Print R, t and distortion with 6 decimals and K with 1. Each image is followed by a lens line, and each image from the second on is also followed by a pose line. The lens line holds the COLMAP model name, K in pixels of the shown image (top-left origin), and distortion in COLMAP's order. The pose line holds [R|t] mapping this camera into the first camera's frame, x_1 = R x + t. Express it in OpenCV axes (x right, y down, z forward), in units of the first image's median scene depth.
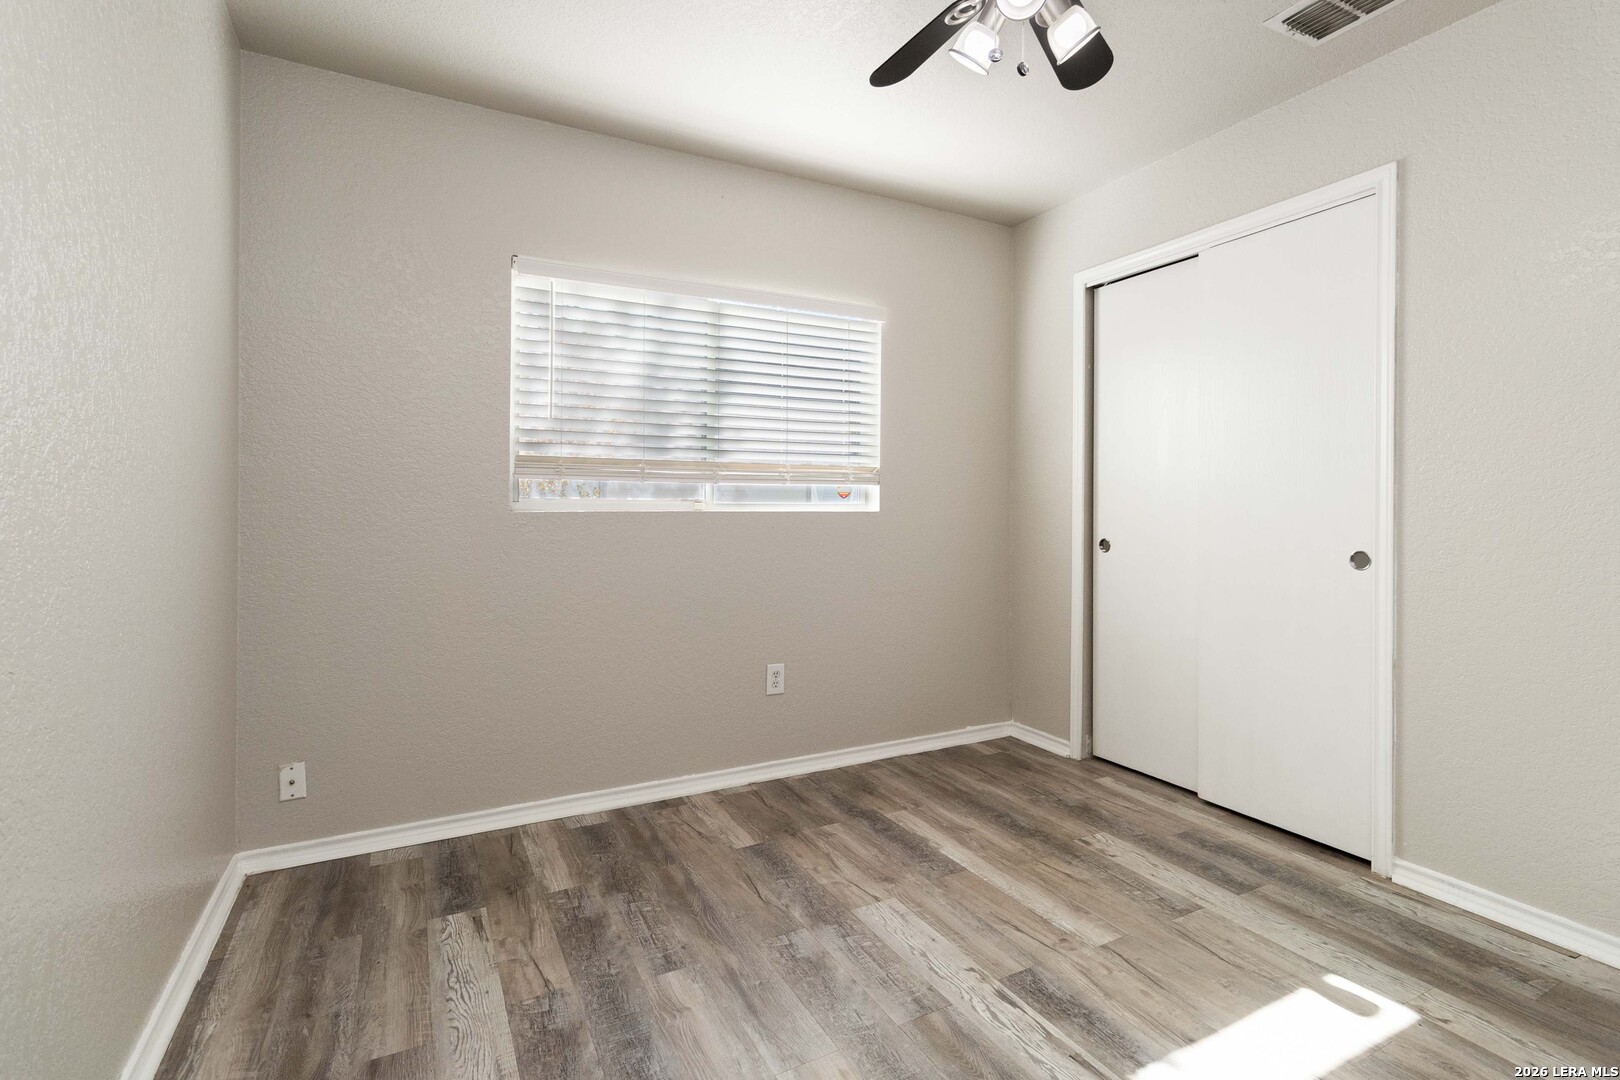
lens RADIAL K [[760.3, 0, 815.0], [0, 760.3, 508.9], [0, 0, 1]] dist [0.000763, 0.000332]
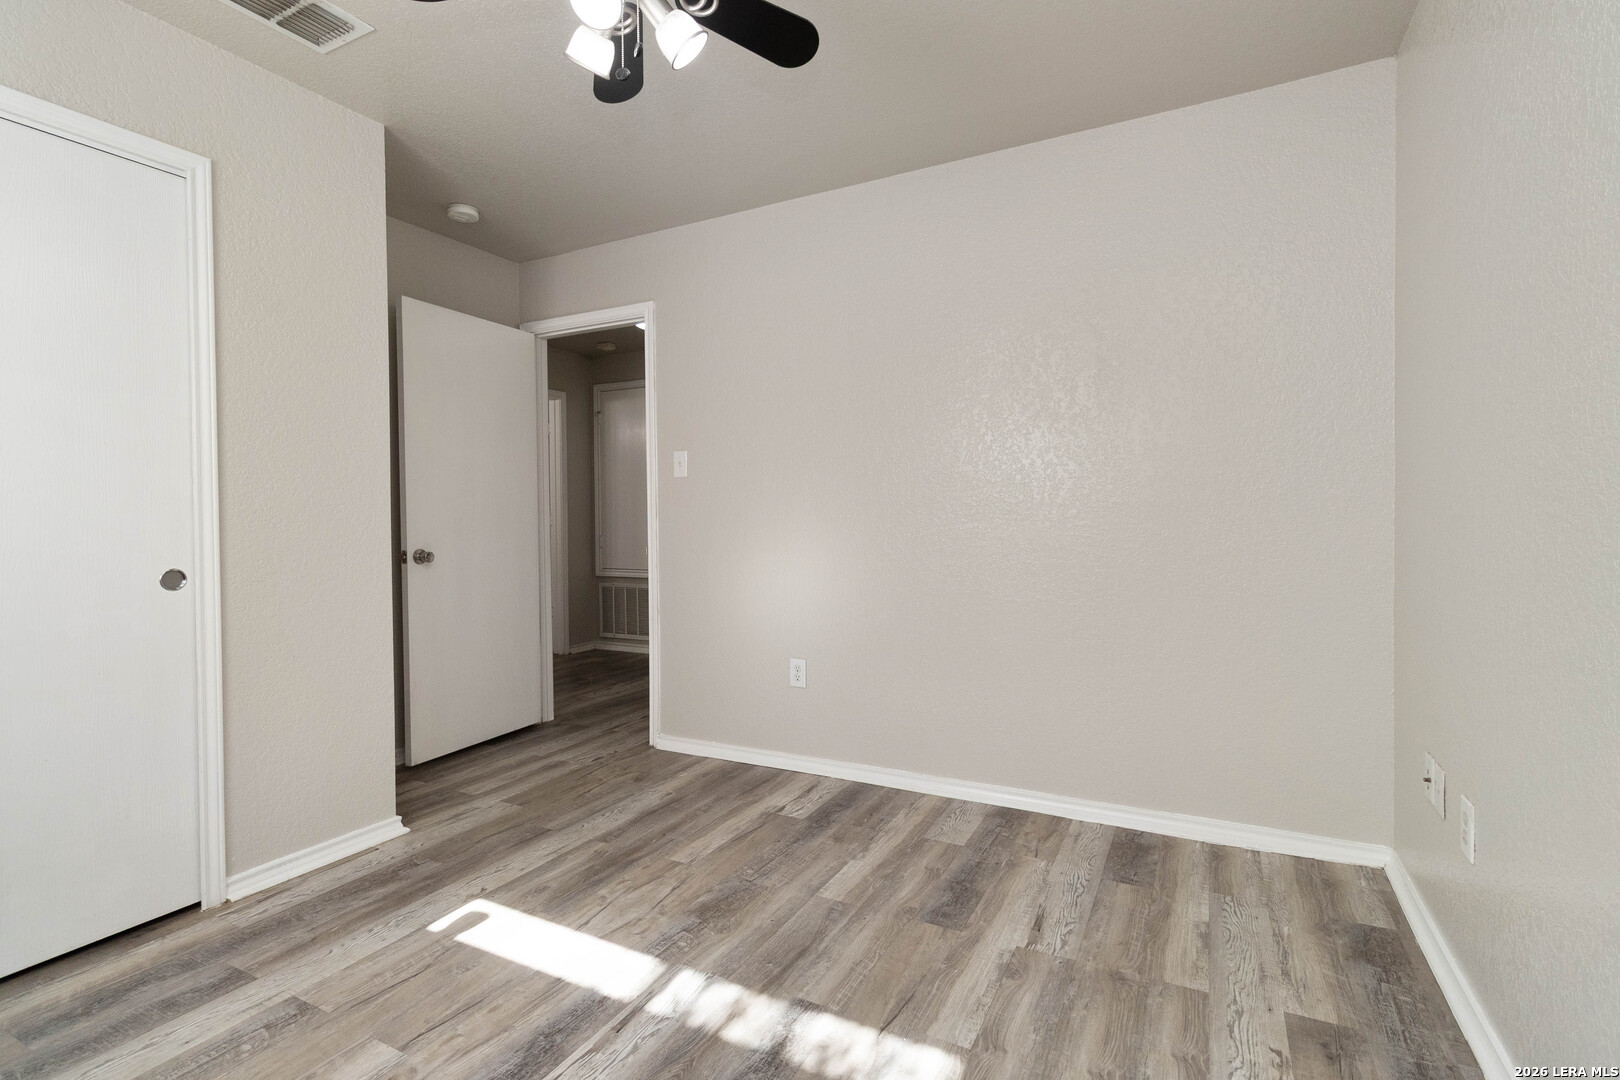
lens RADIAL K [[748.0, 0, 822.3], [0, 748.0, 529.3], [0, 0, 1]] dist [0.001699, 0.000343]
pose [[-0.571945, -0.005826, 0.820271, -0.496043], [0.011034, 0.999830, 0.014795, 0.005569], [-0.820218, 0.017513, -0.571783, 0.988098]]
